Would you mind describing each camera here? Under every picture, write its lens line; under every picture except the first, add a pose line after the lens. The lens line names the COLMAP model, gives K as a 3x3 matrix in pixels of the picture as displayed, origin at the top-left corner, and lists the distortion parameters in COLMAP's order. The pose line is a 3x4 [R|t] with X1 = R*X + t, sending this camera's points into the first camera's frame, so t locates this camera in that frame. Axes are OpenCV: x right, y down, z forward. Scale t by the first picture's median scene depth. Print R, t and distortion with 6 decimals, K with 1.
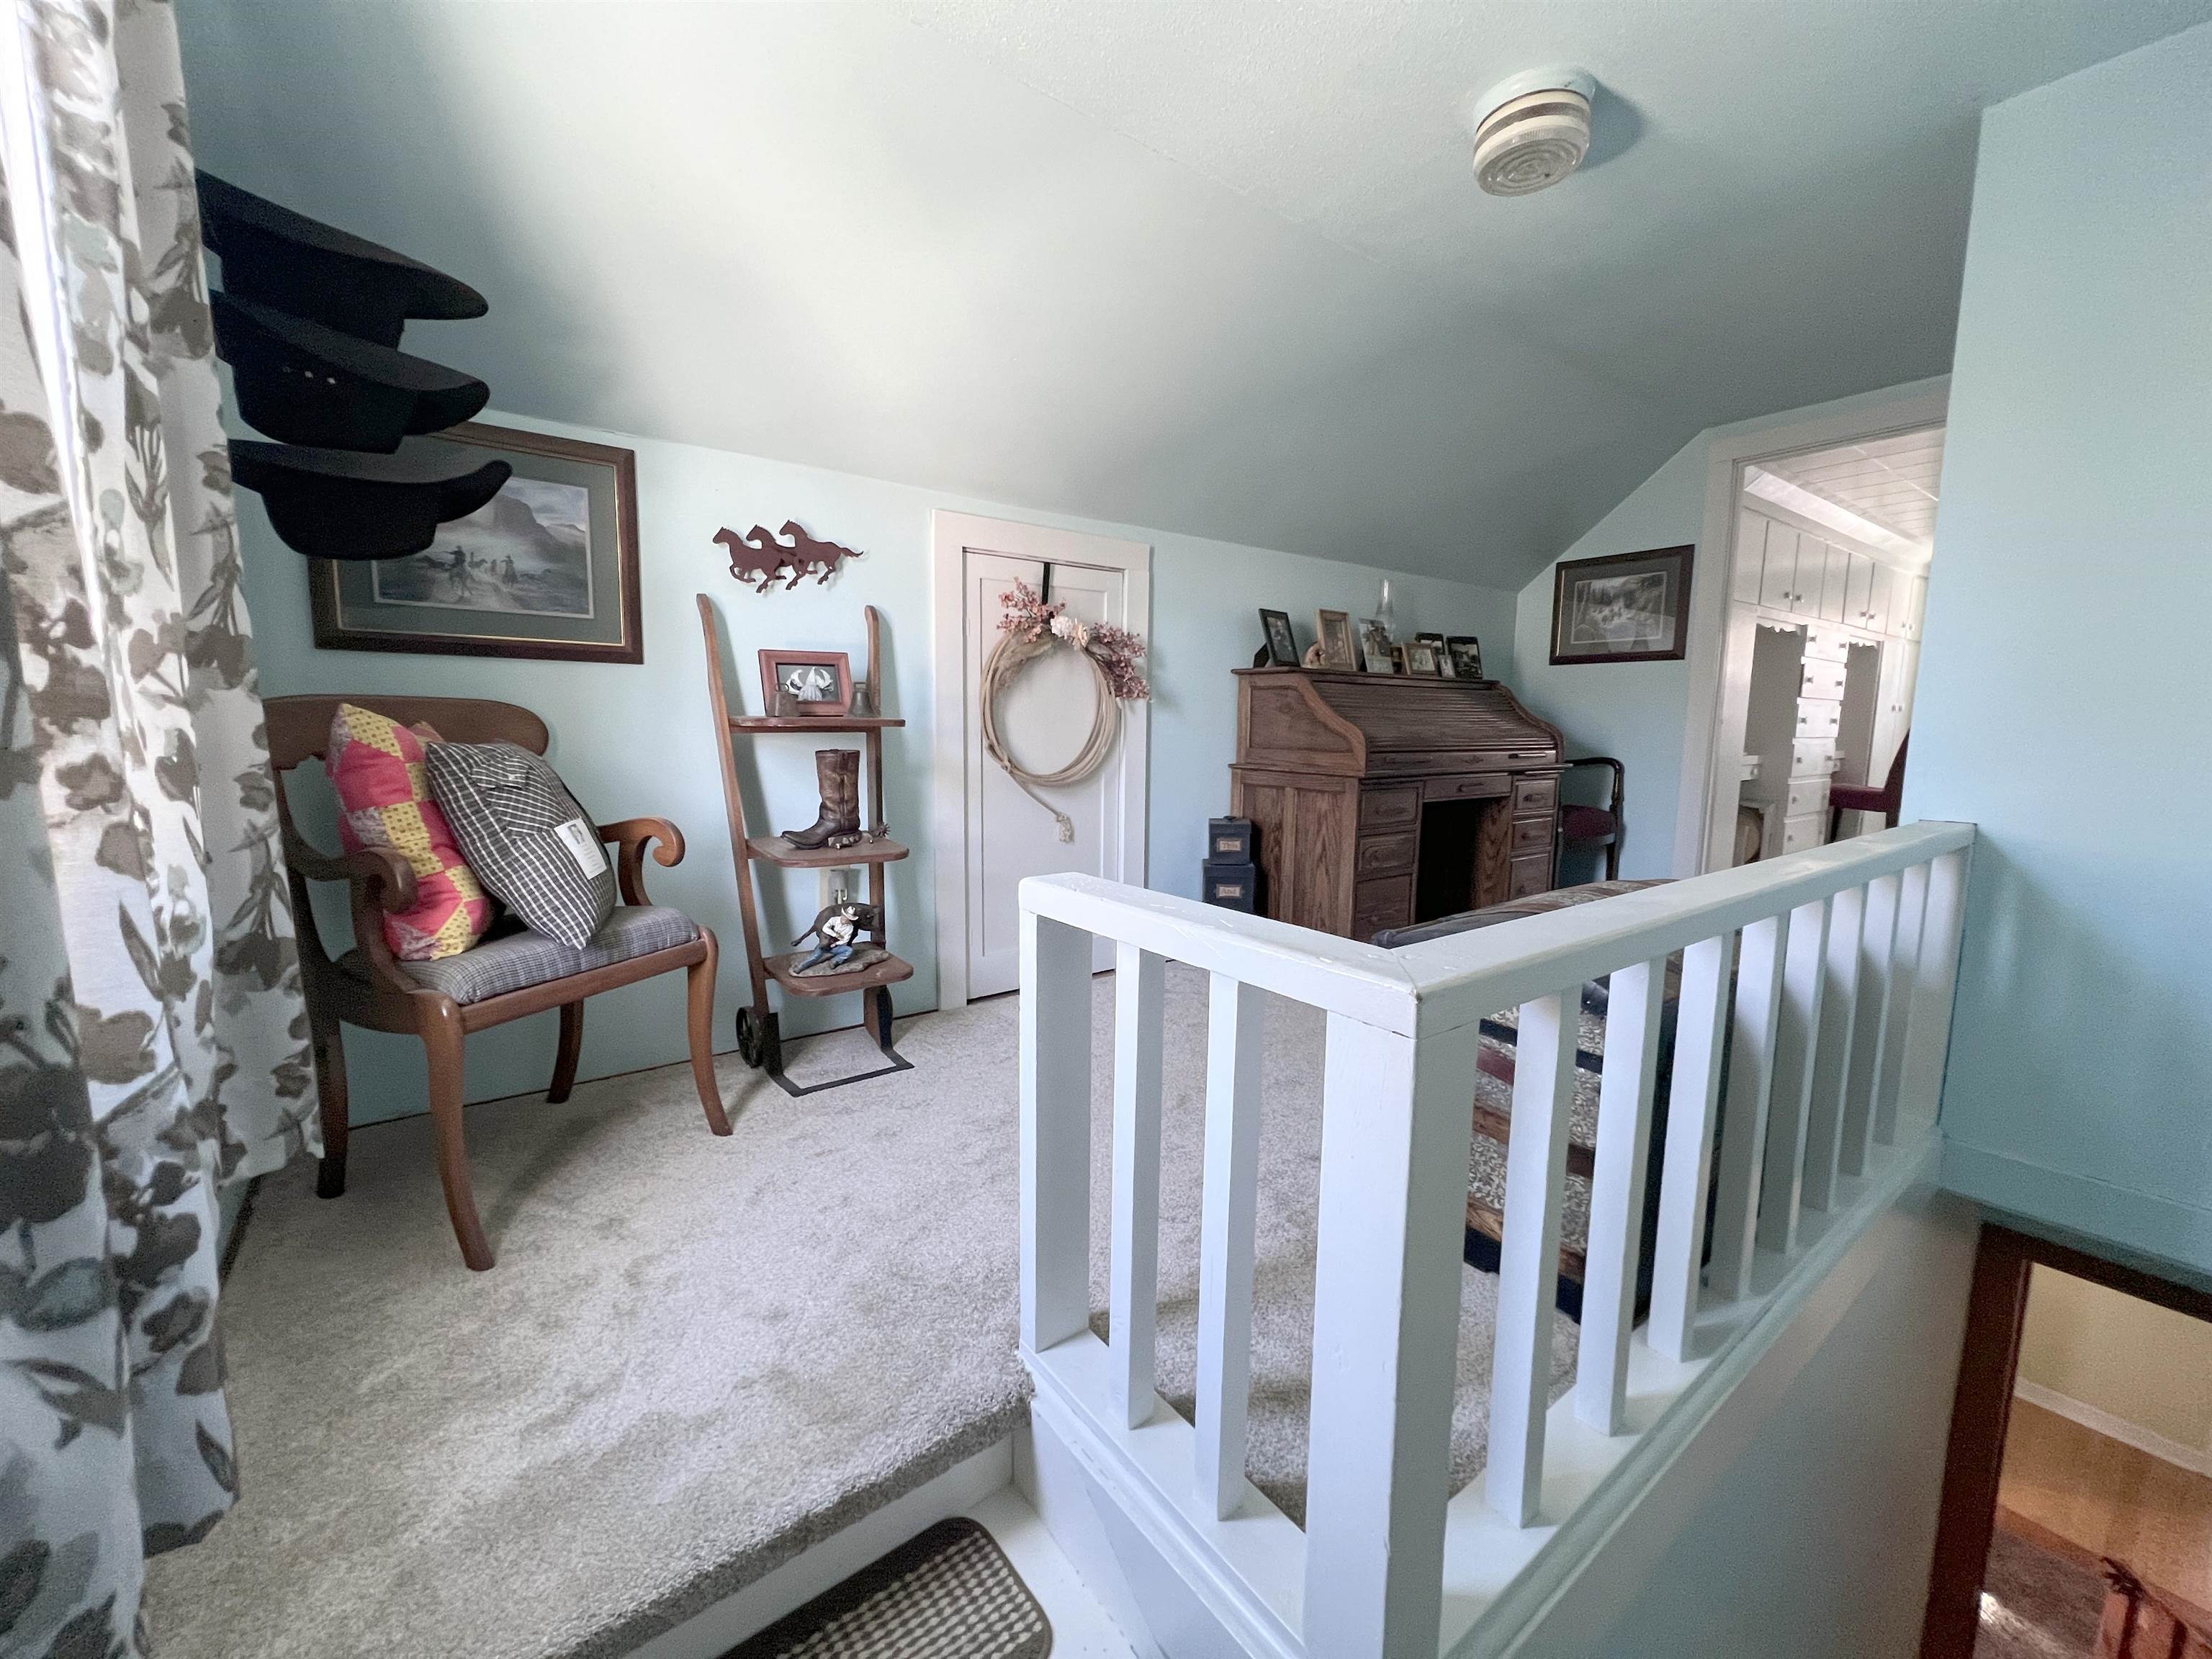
lens RADIAL K [[878.3, 0, 1102.8], [0, 878.3, 823.9], [0, 0, 1]] dist [0.001064, -0.000730]
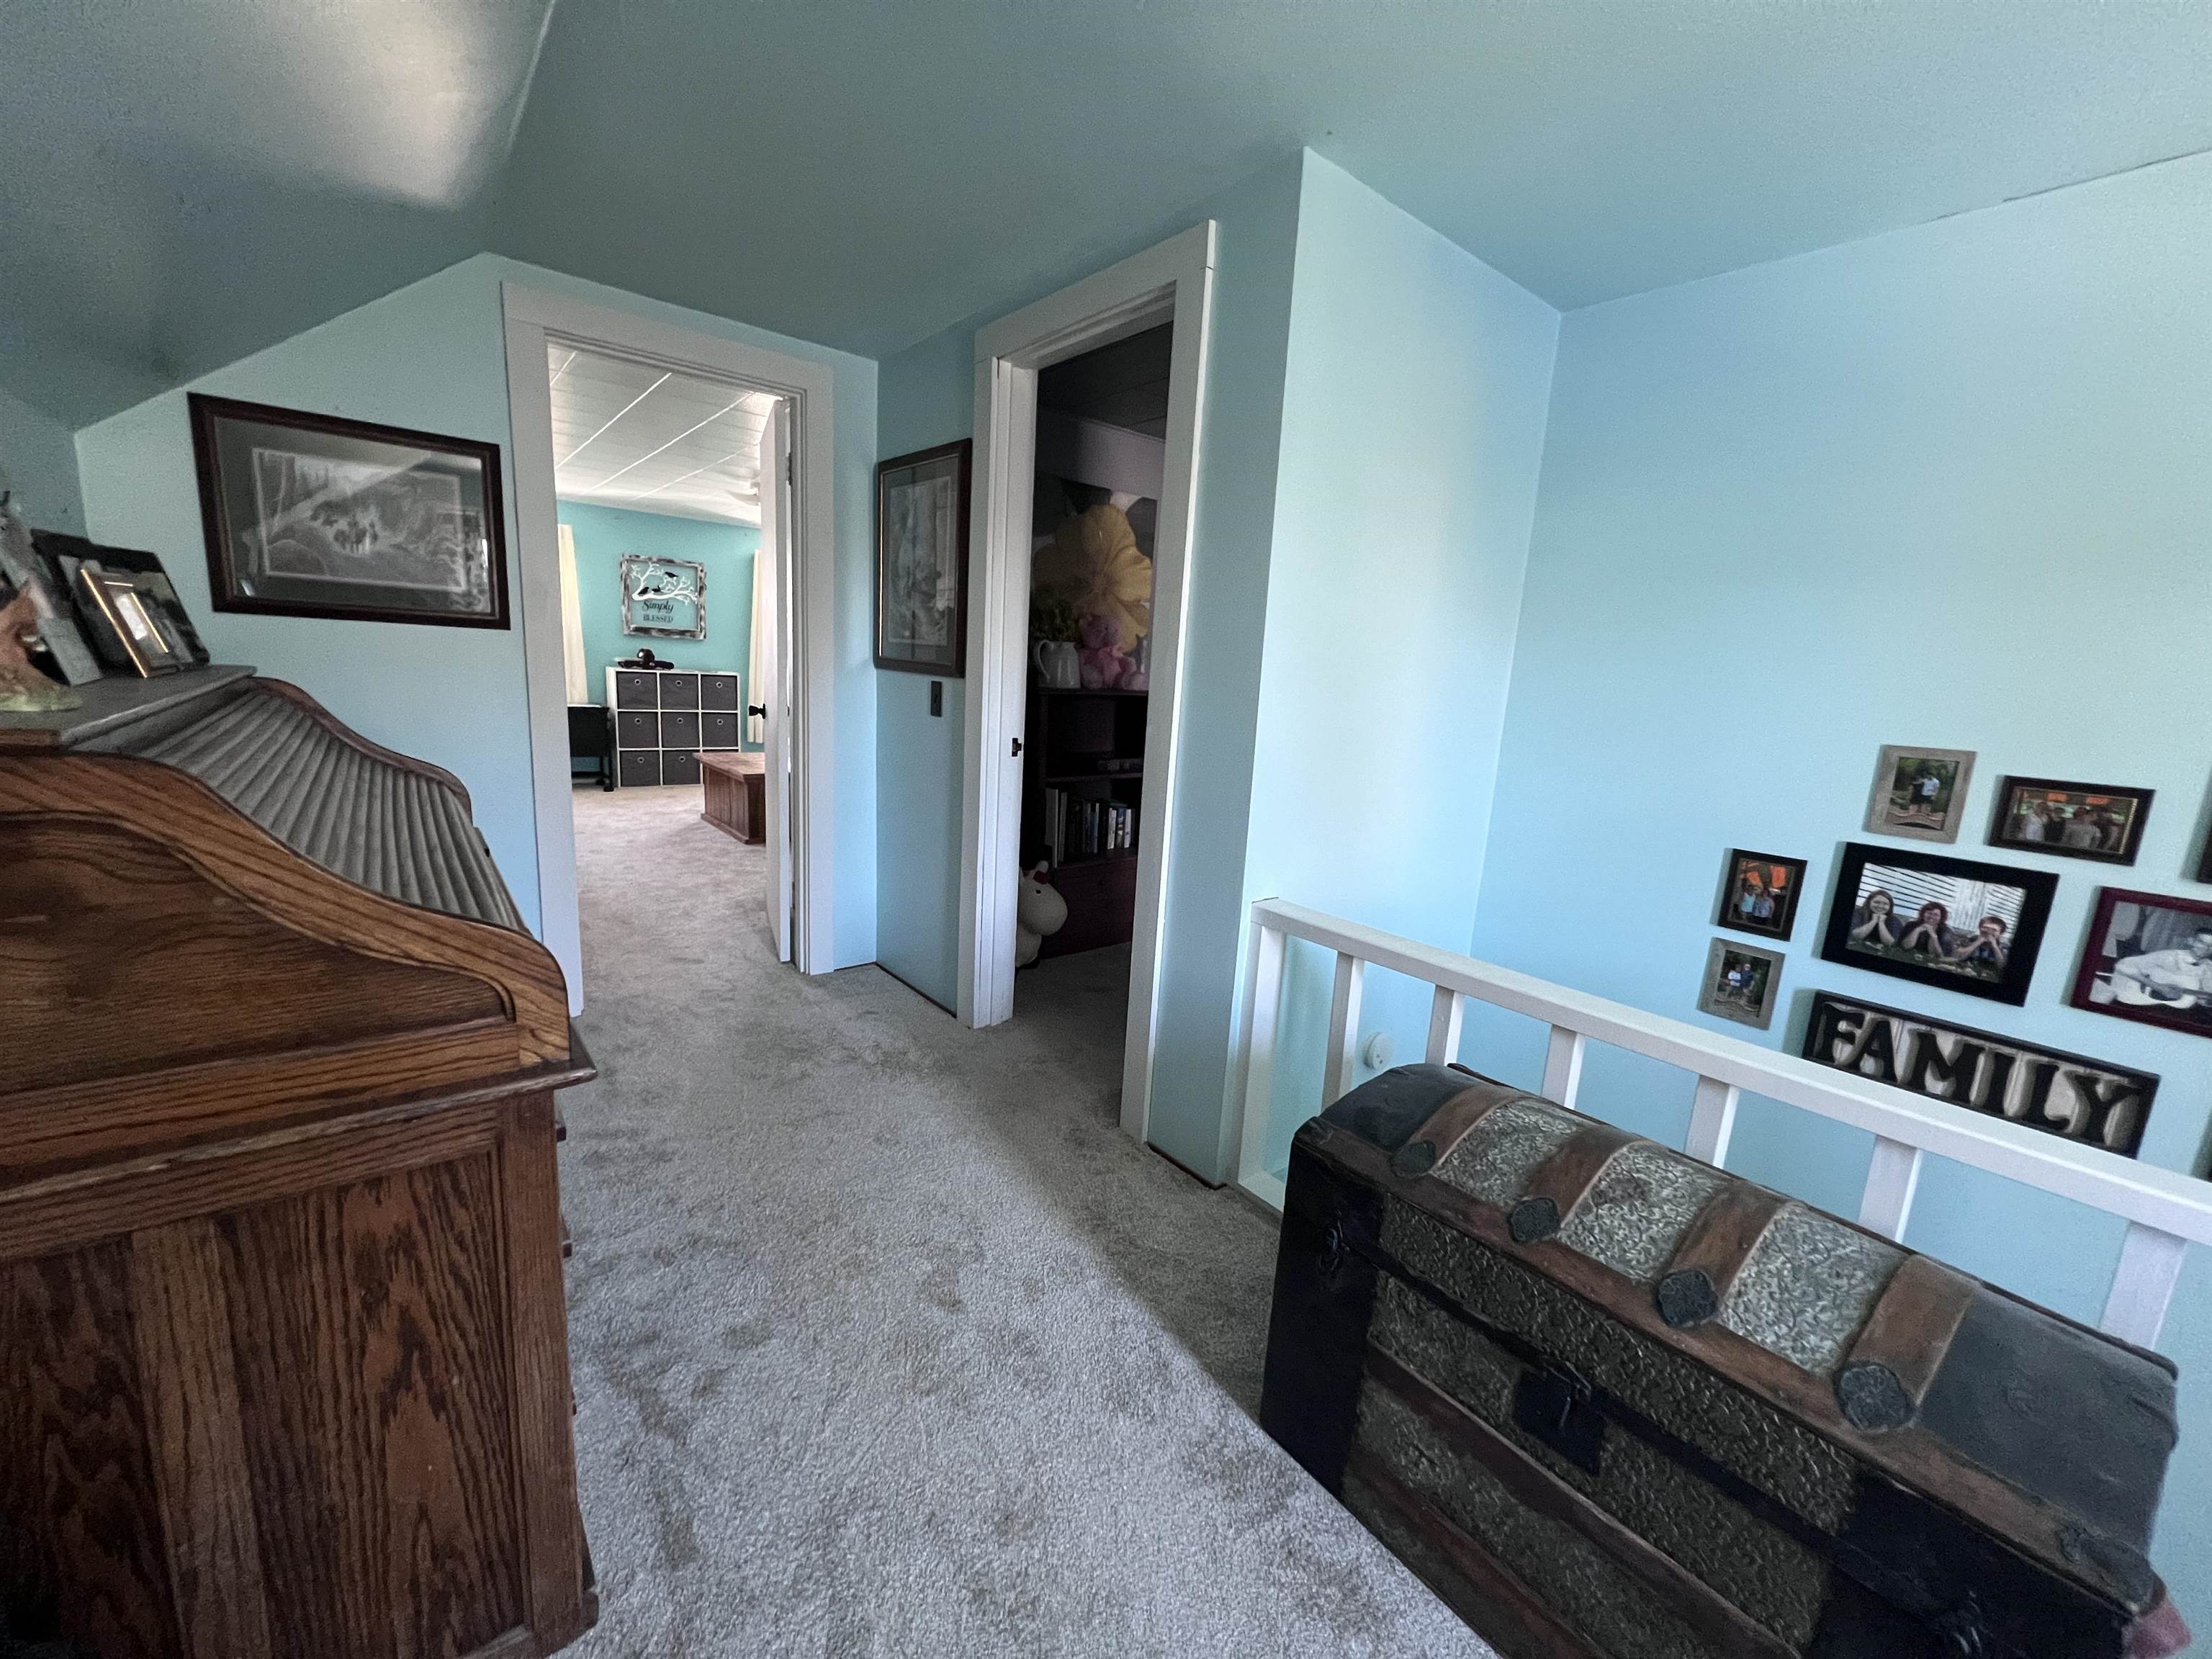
lens RADIAL K [[878.3, 0, 1106.9], [0, 878.3, 830.2], [0, 0, 1]] dist [0.001064, -0.000730]
pose [[-0.037464, -0.190981, 0.980879, -0.012328], [0.058074, 0.979493, 0.192929, -0.178474], [-0.997609, 0.064191, -0.025605, 0.739921]]
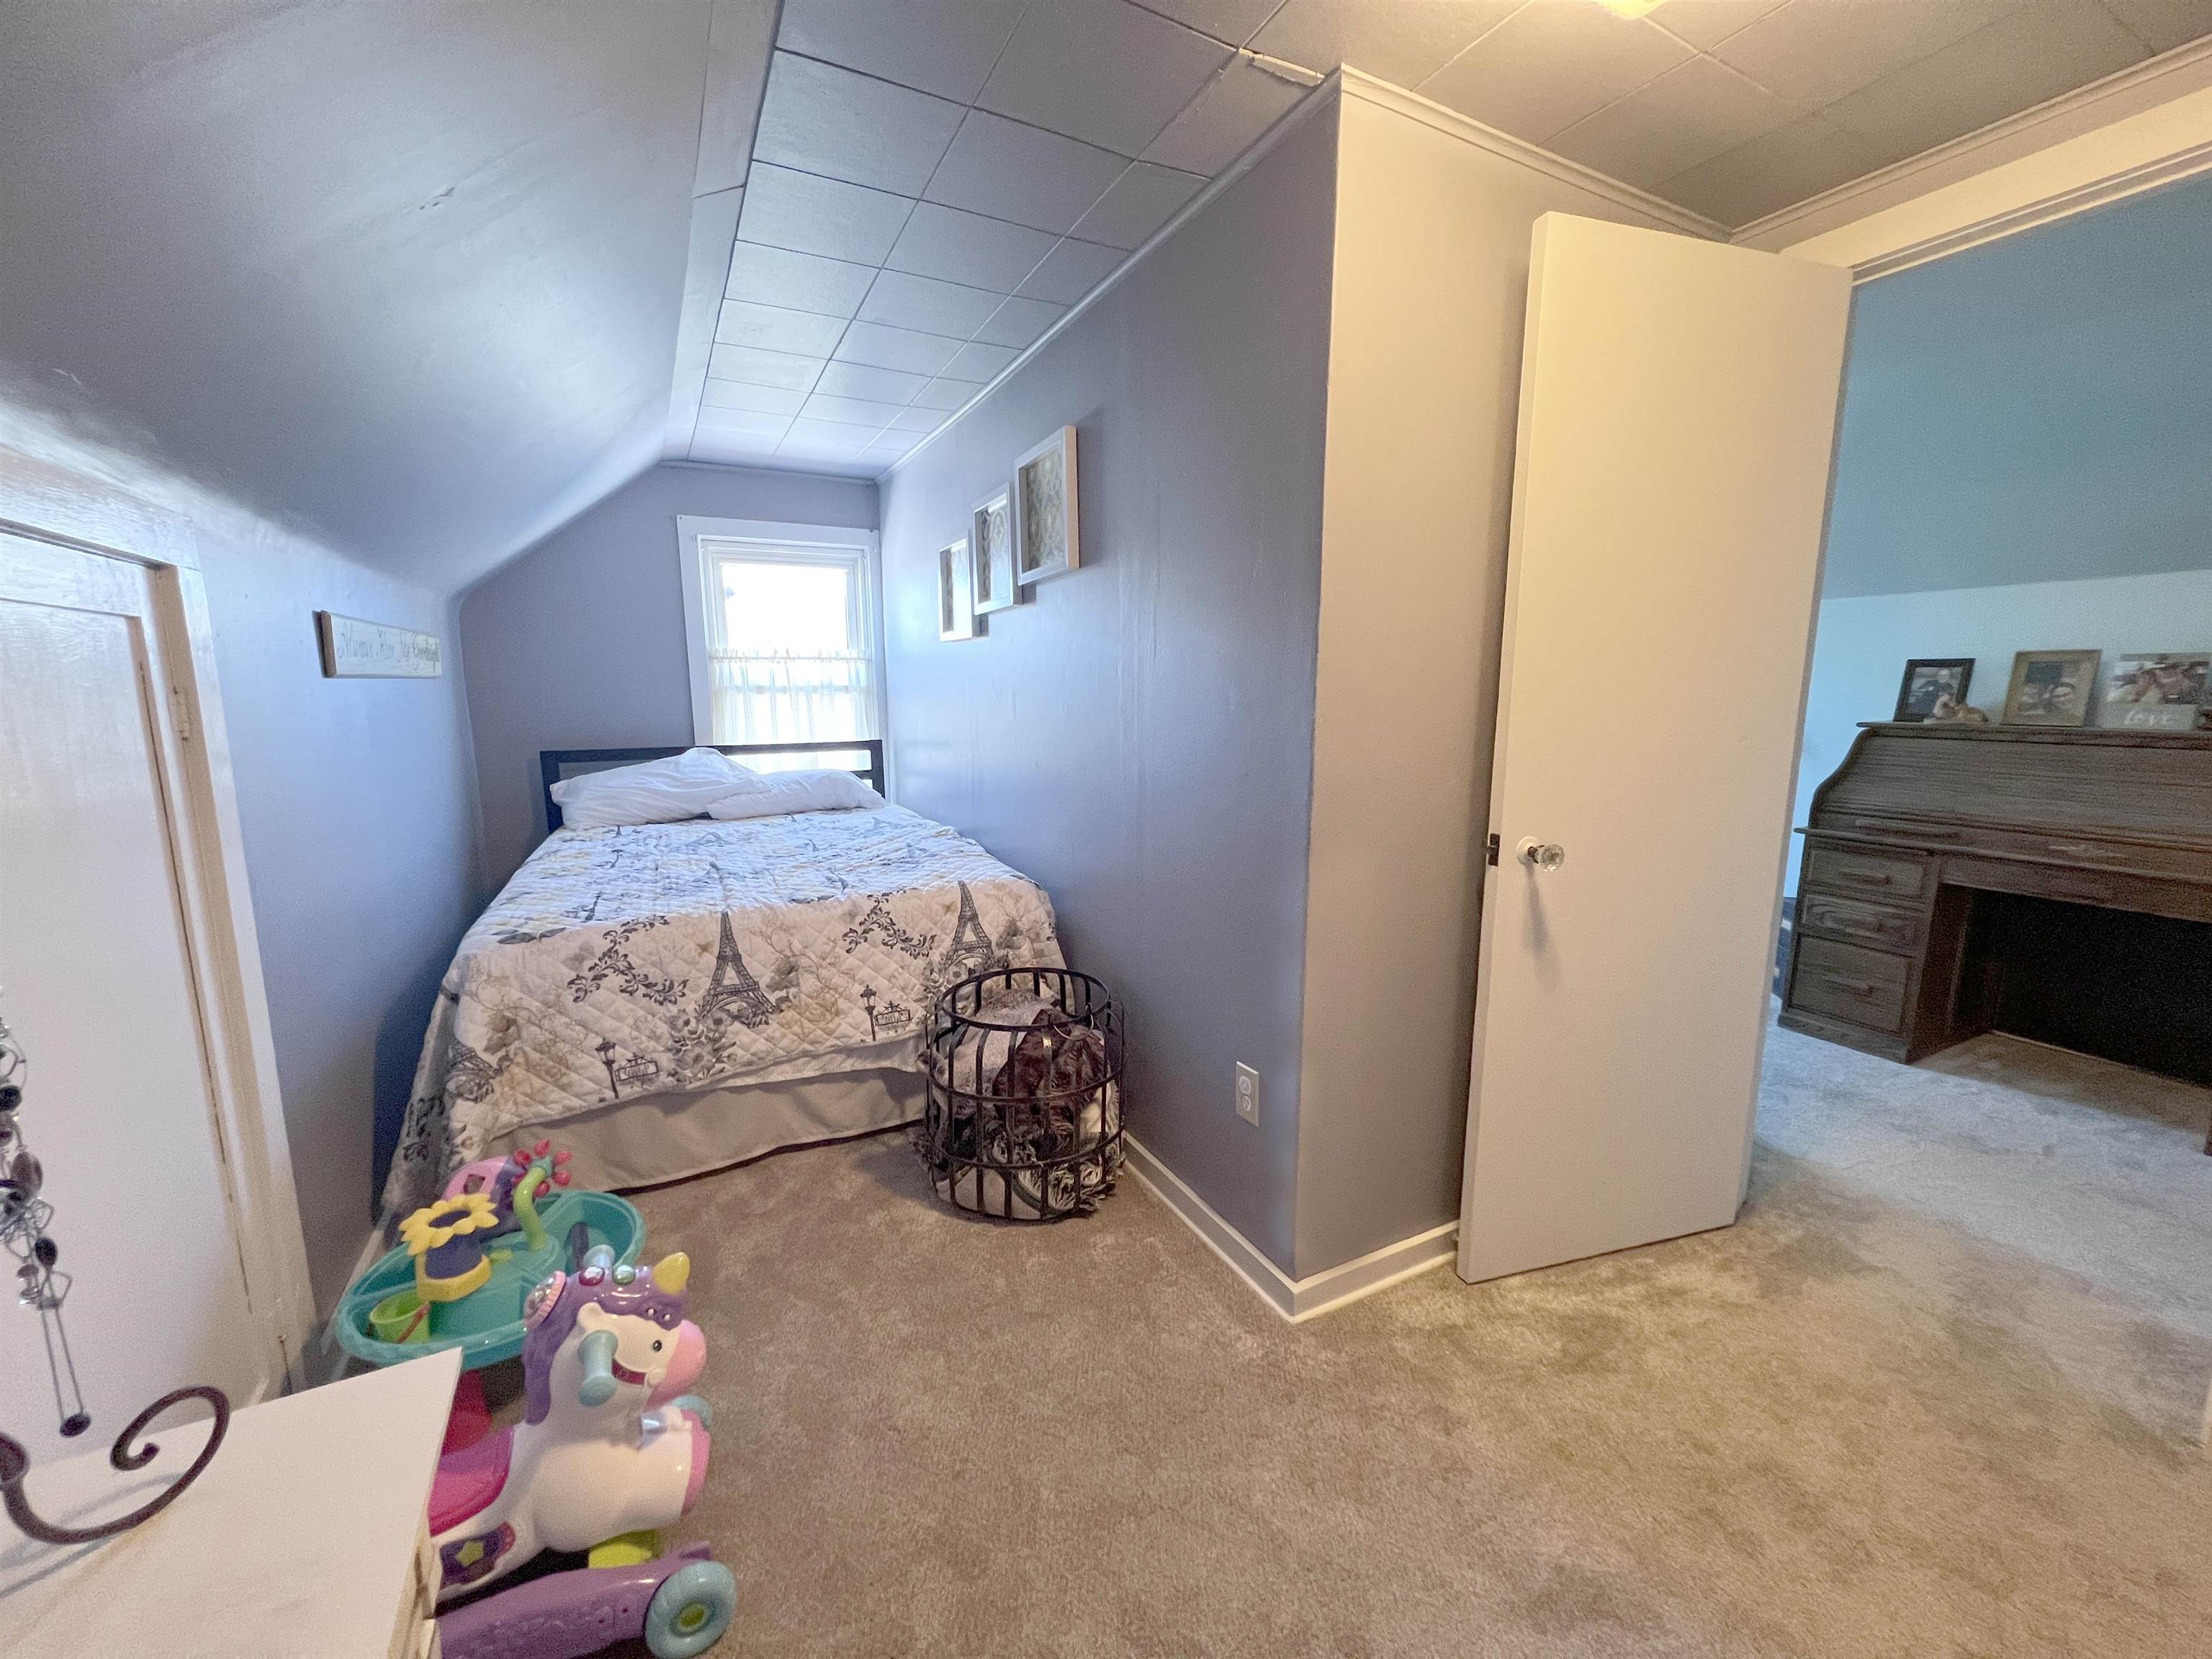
lens RADIAL K [[878.3, 0, 1104.9], [0, 878.3, 837.0], [0, 0, 1]] dist [0.001064, -0.000730]
pose [[-0.161800, 0.144423, -0.976198, 1.343691], [-0.117388, 0.979392, 0.164352, -0.114132], [0.979817, 0.141186, -0.141512, 0.299238]]
